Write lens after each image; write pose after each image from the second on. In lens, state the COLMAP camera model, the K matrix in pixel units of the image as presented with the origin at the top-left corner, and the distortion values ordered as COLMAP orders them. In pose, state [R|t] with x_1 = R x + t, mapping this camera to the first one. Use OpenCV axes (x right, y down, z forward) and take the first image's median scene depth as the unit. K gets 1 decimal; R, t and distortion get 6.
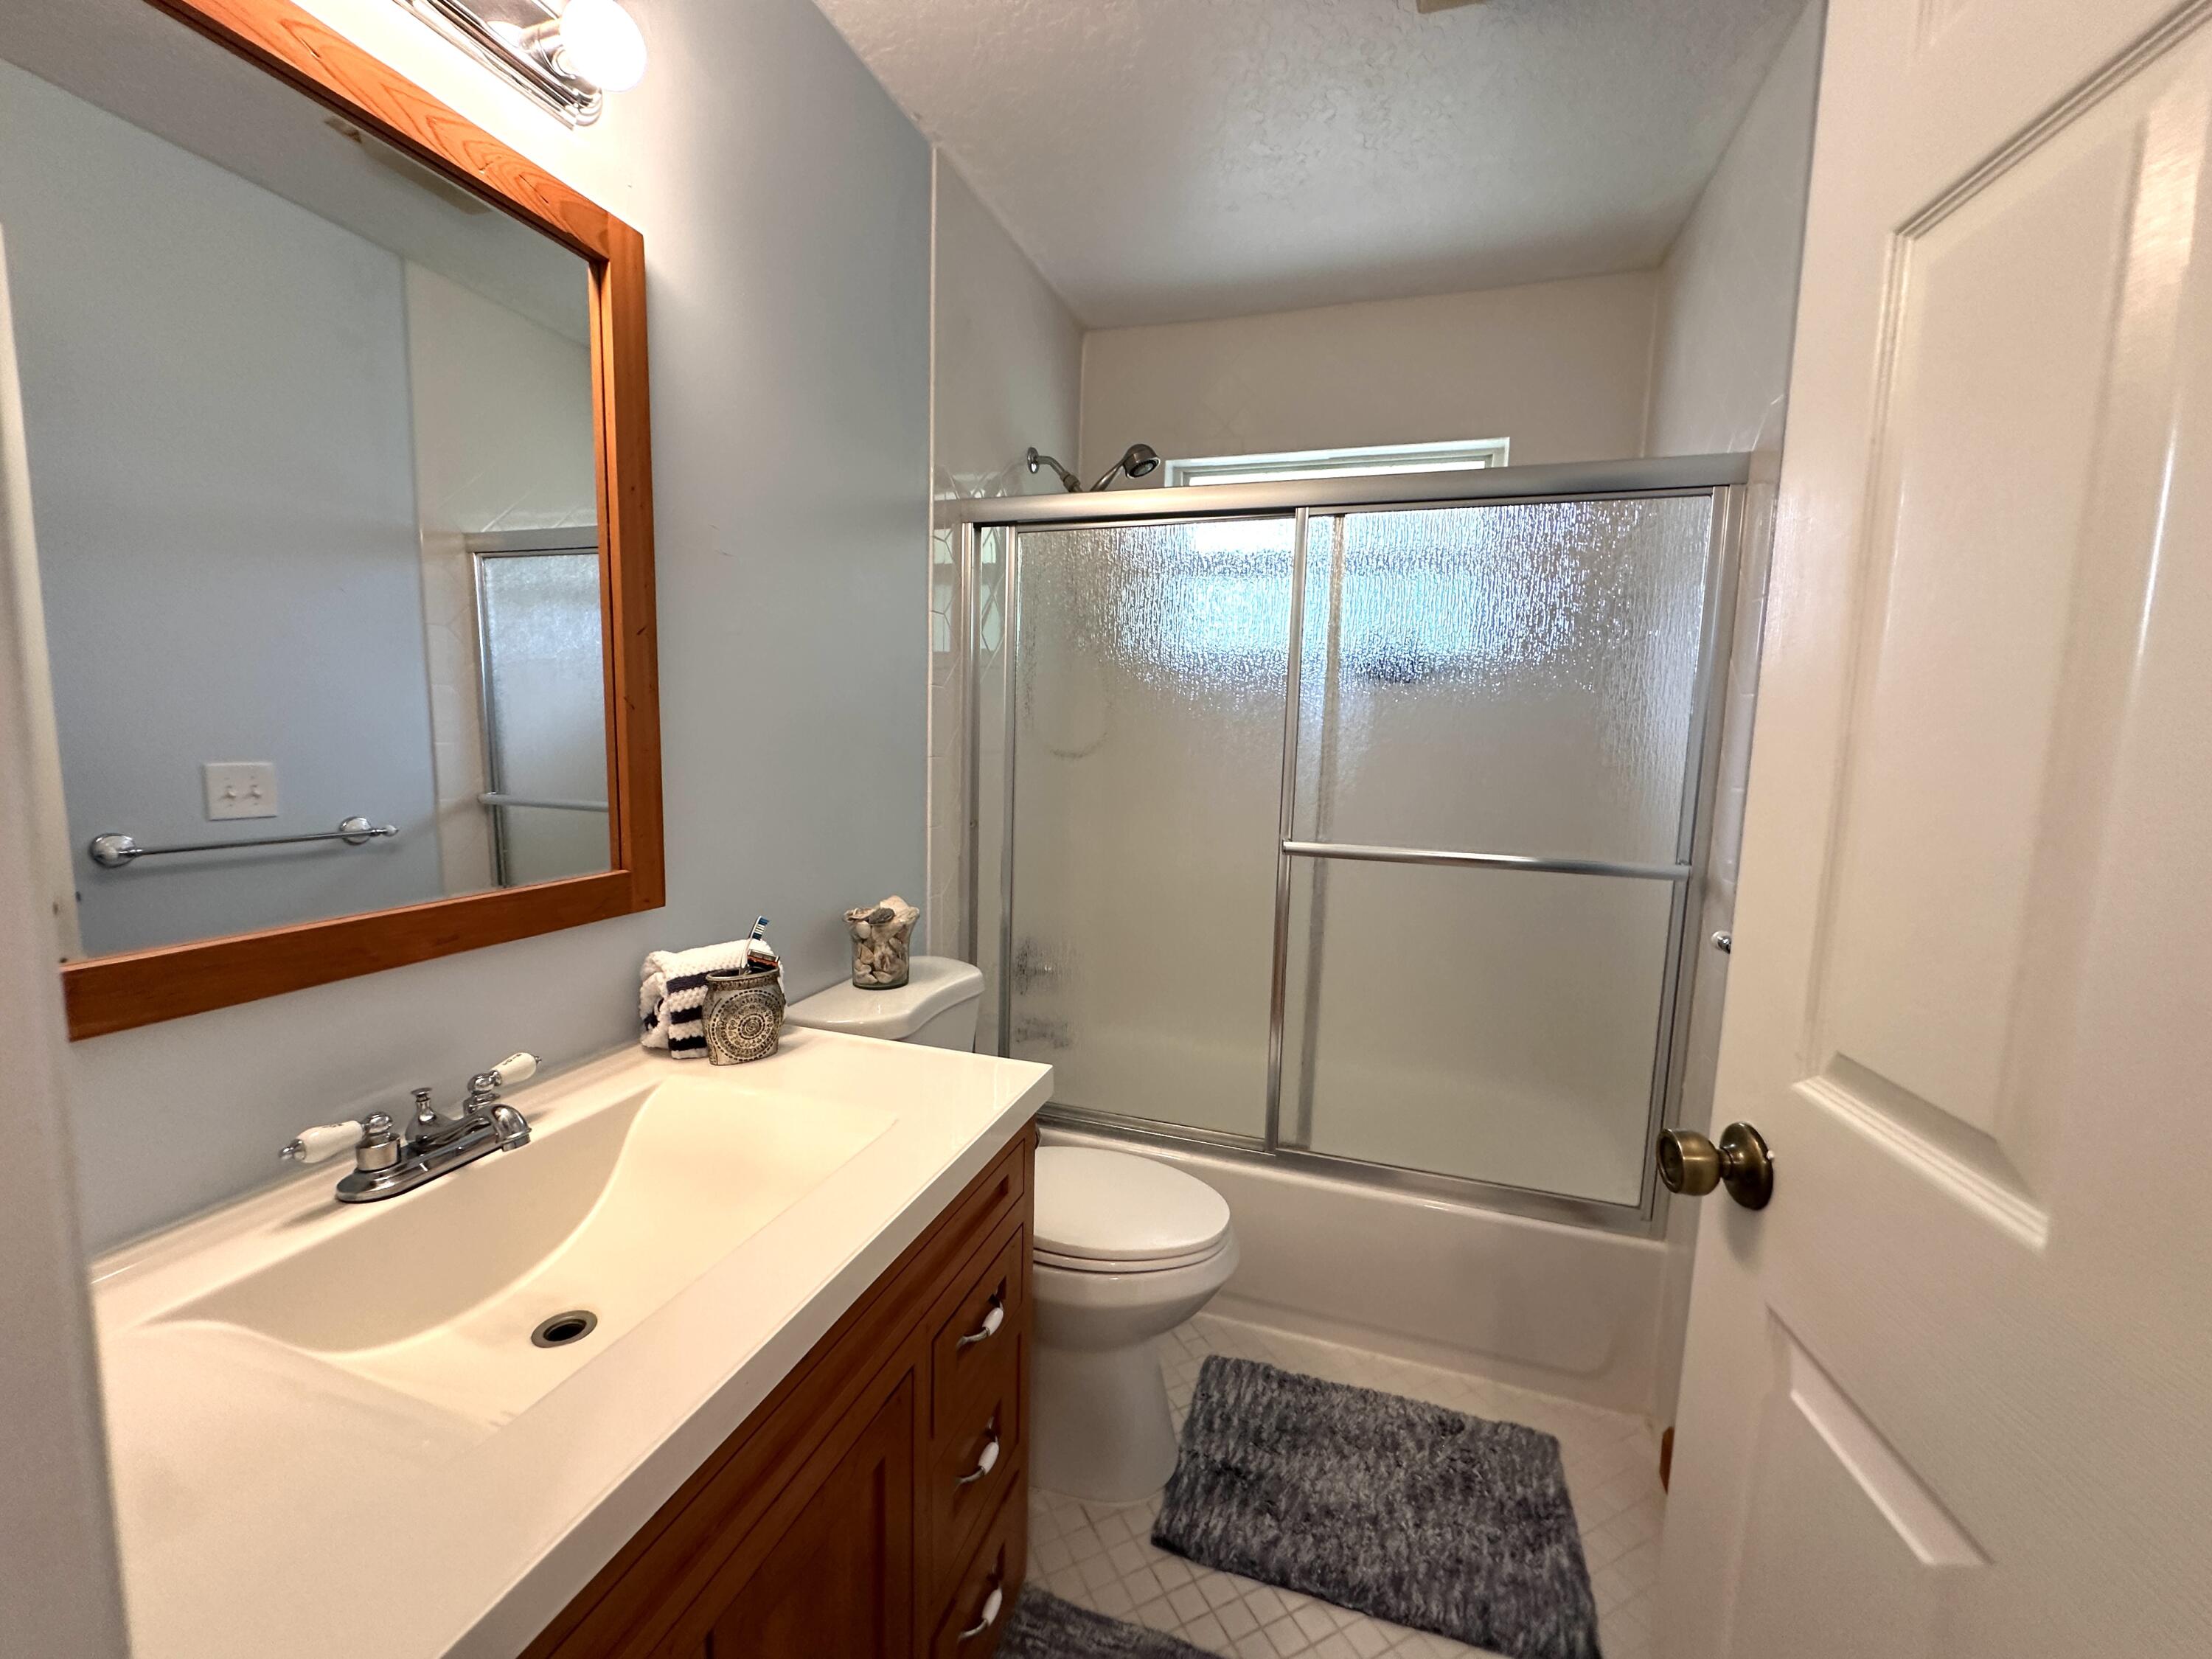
lens RADIAL K [[882.9, 0, 1114.4], [0, 882.9, 829.7], [0, 0, 1]] dist [-0.003345, 0.000555]
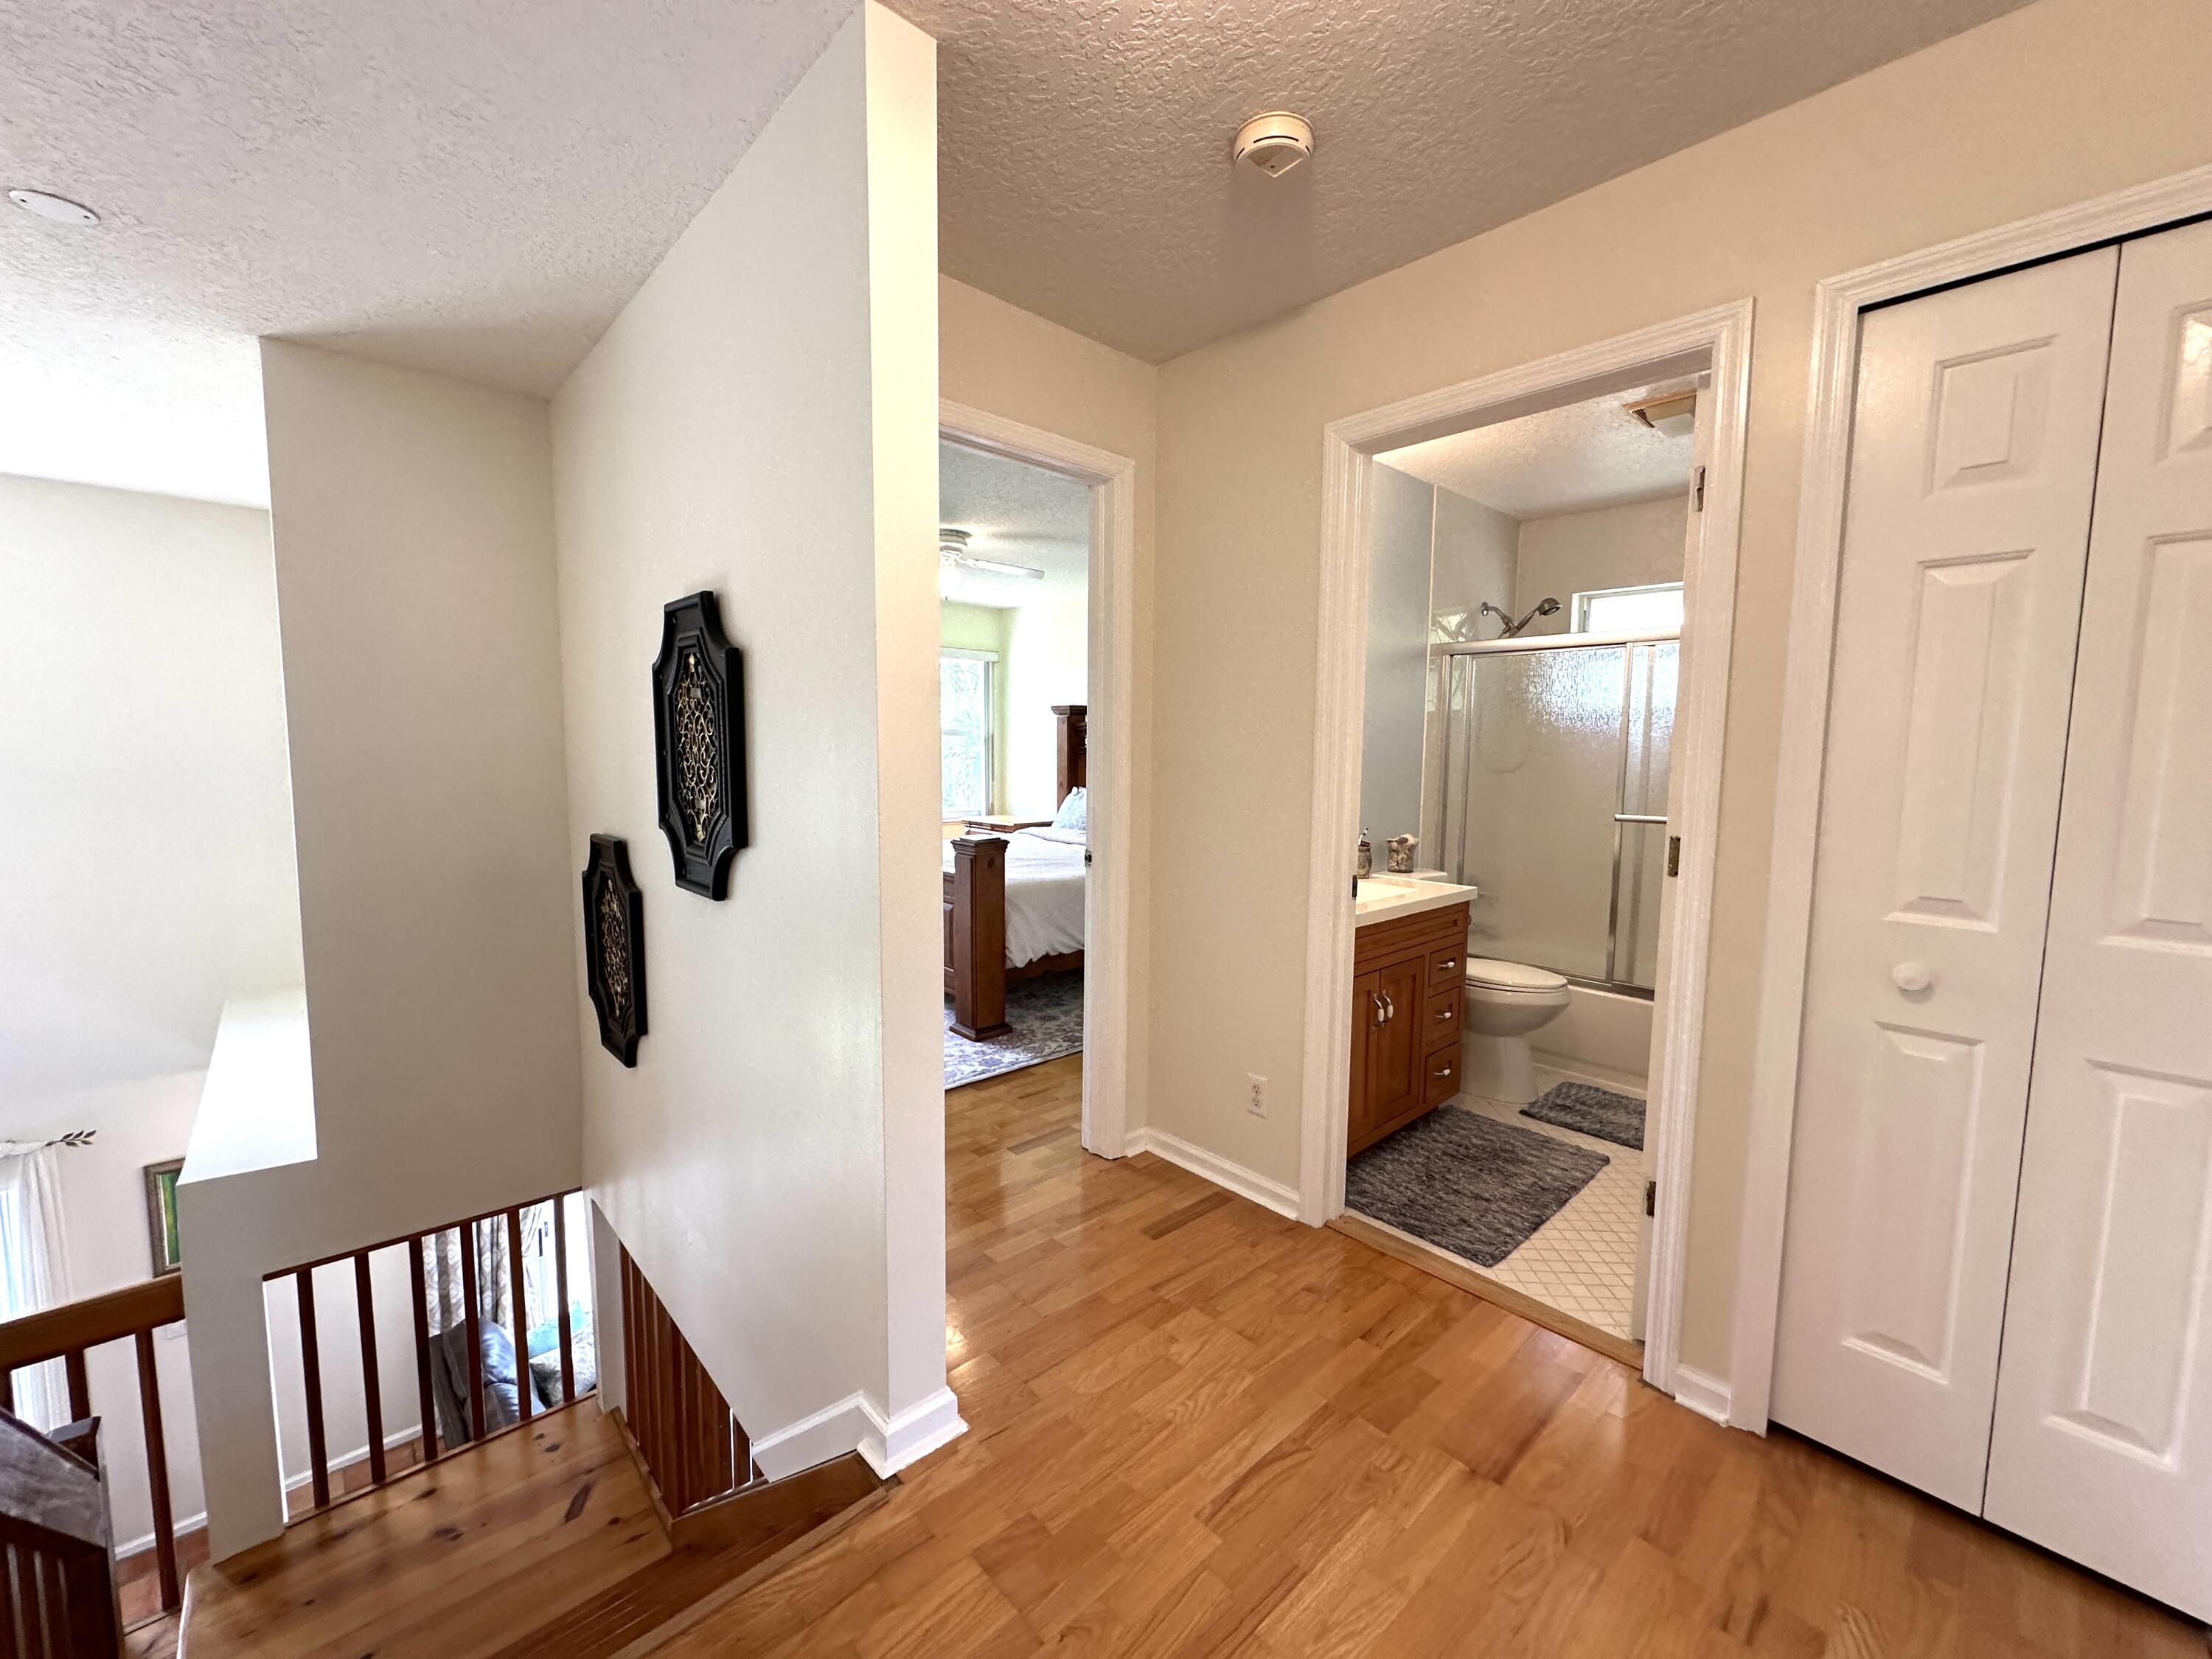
lens RADIAL K [[882.9, 0, 1105.1], [0, 882.9, 825.5], [0, 0, 1]] dist [-0.003345, 0.000555]
pose [[0.872059, 0.027326, -0.488637, 0.176190], [-0.041103, 0.999002, -0.017488, 0.128086], [0.487671, 0.035335, 0.872312, -1.340537]]
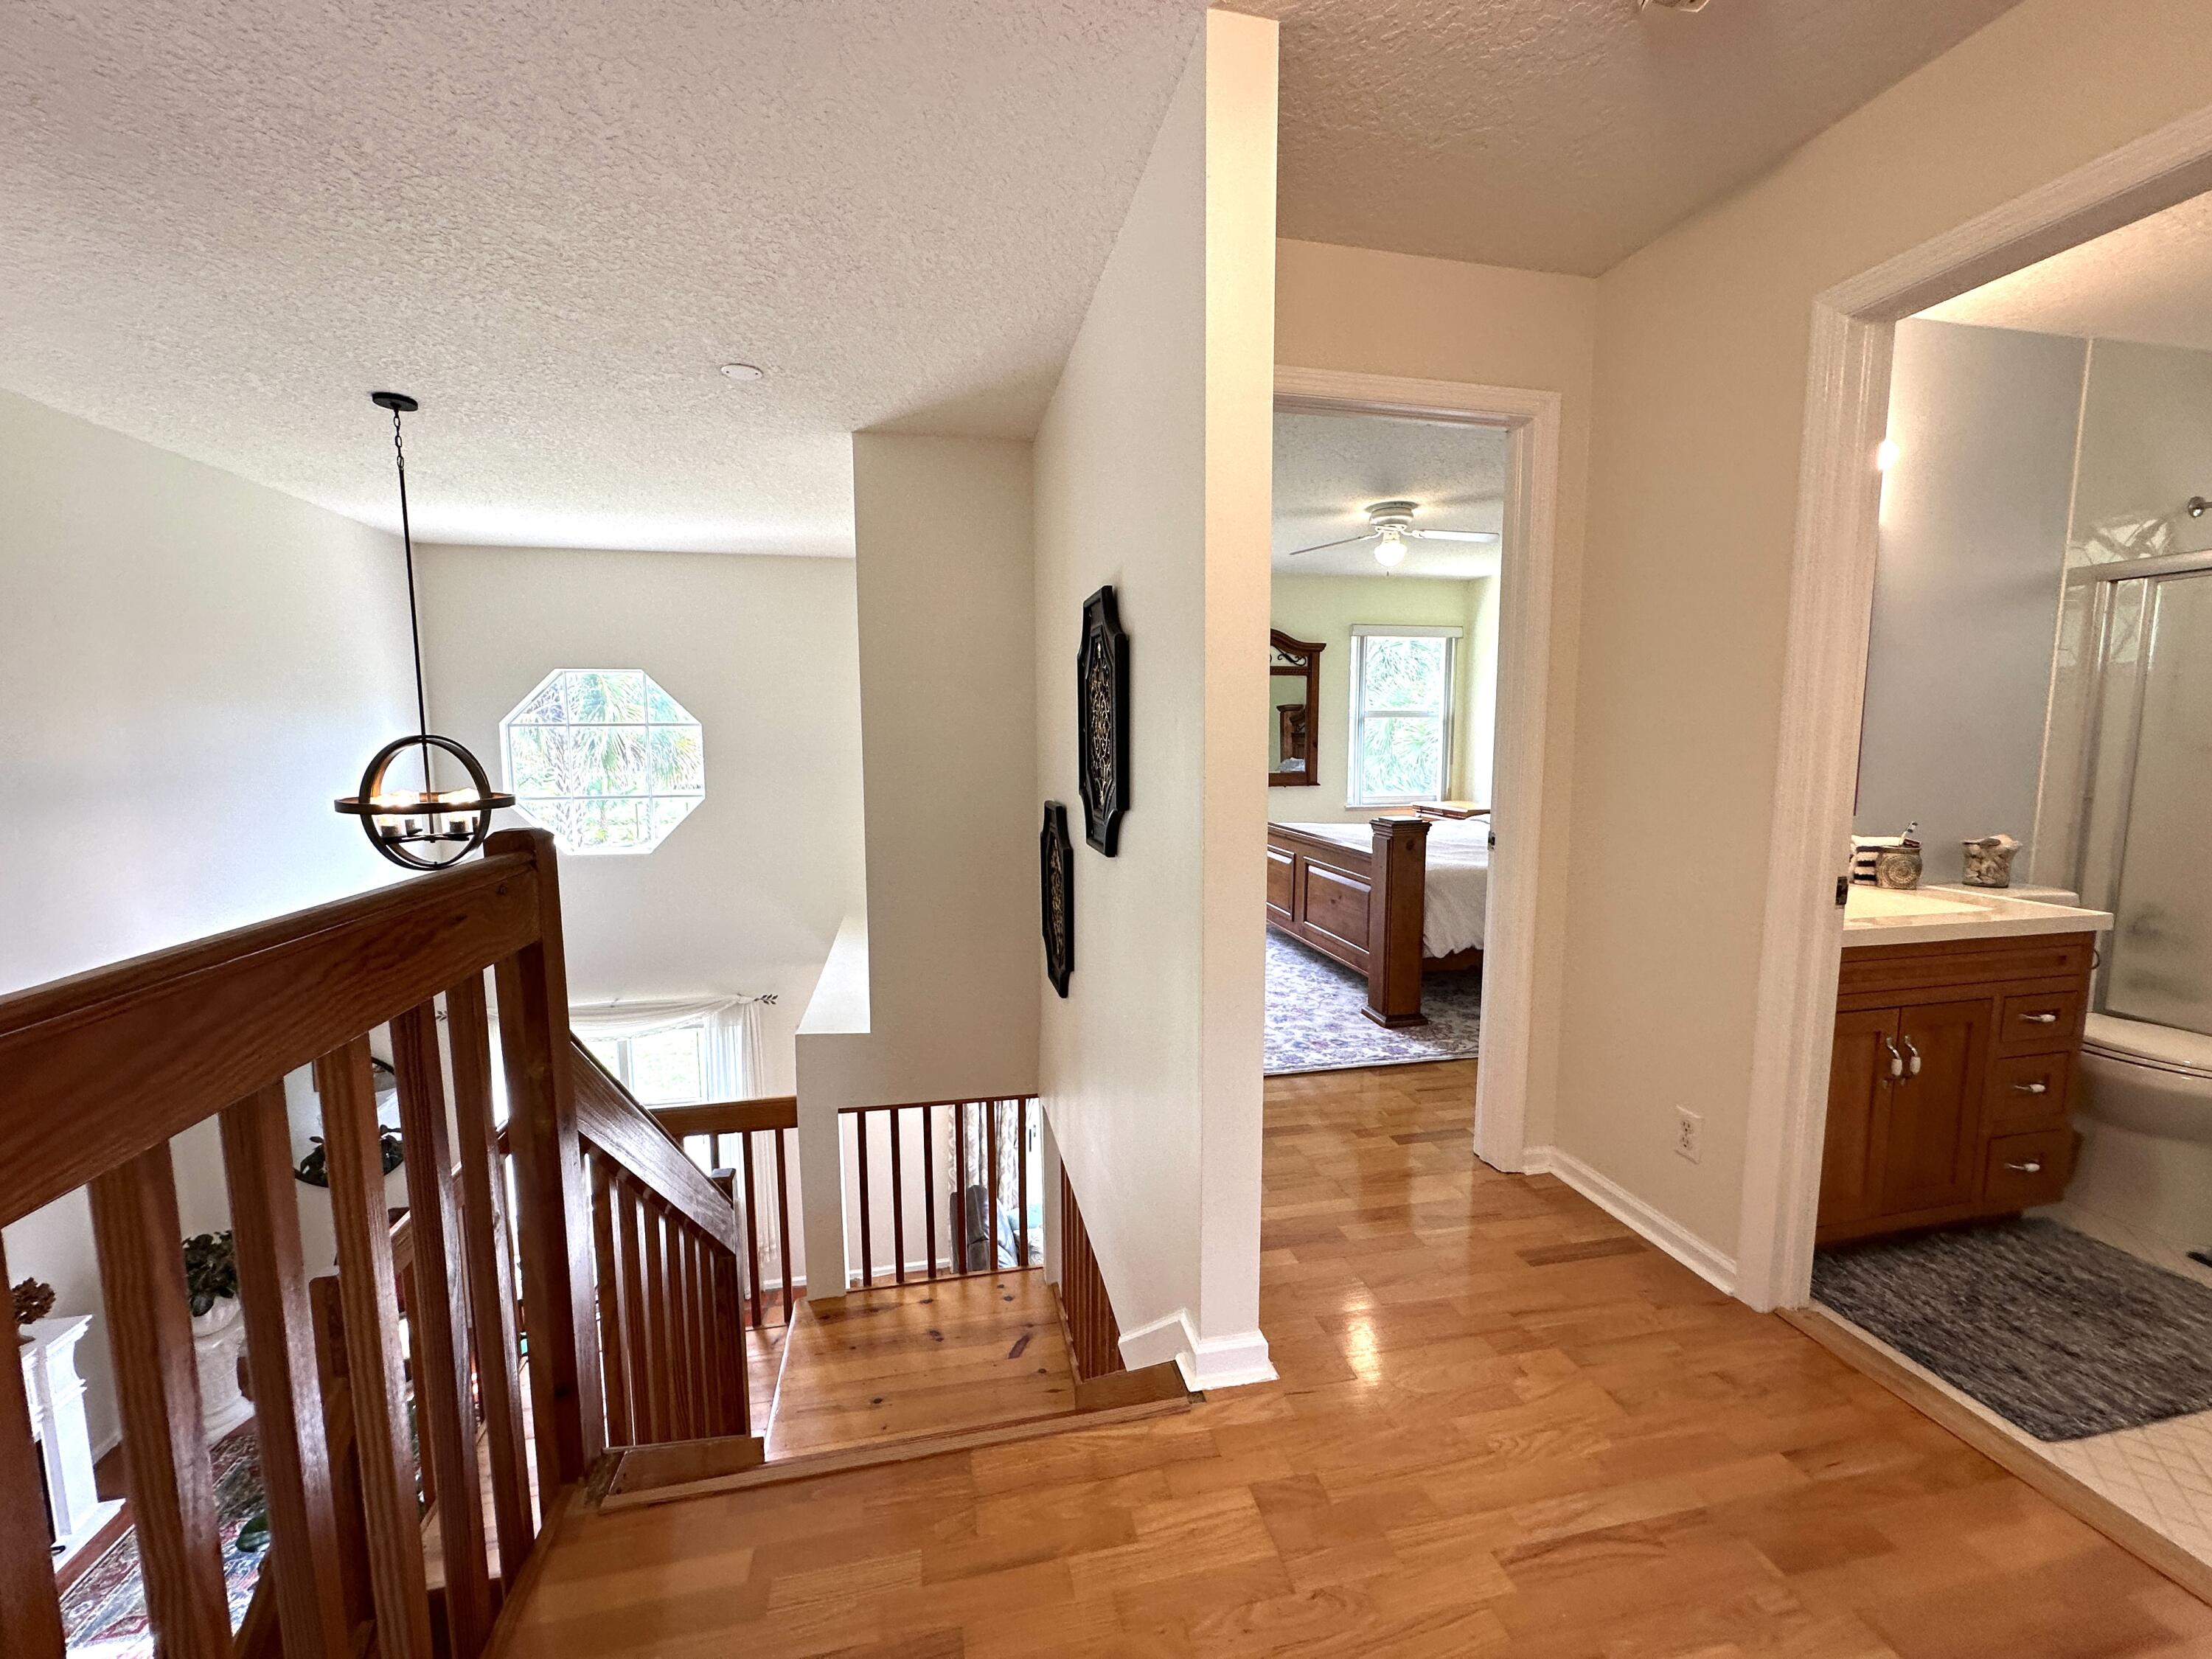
lens RADIAL K [[882.9, 0, 1108.7], [0, 882.9, 826.4], [0, 0, 1]] dist [-0.003345, 0.000555]
pose [[0.501372, 0.065062, -0.862782, 0.324840], [-0.077822, 0.996518, 0.029923, 0.142707], [0.861725, 0.052141, 0.504690, -1.239901]]
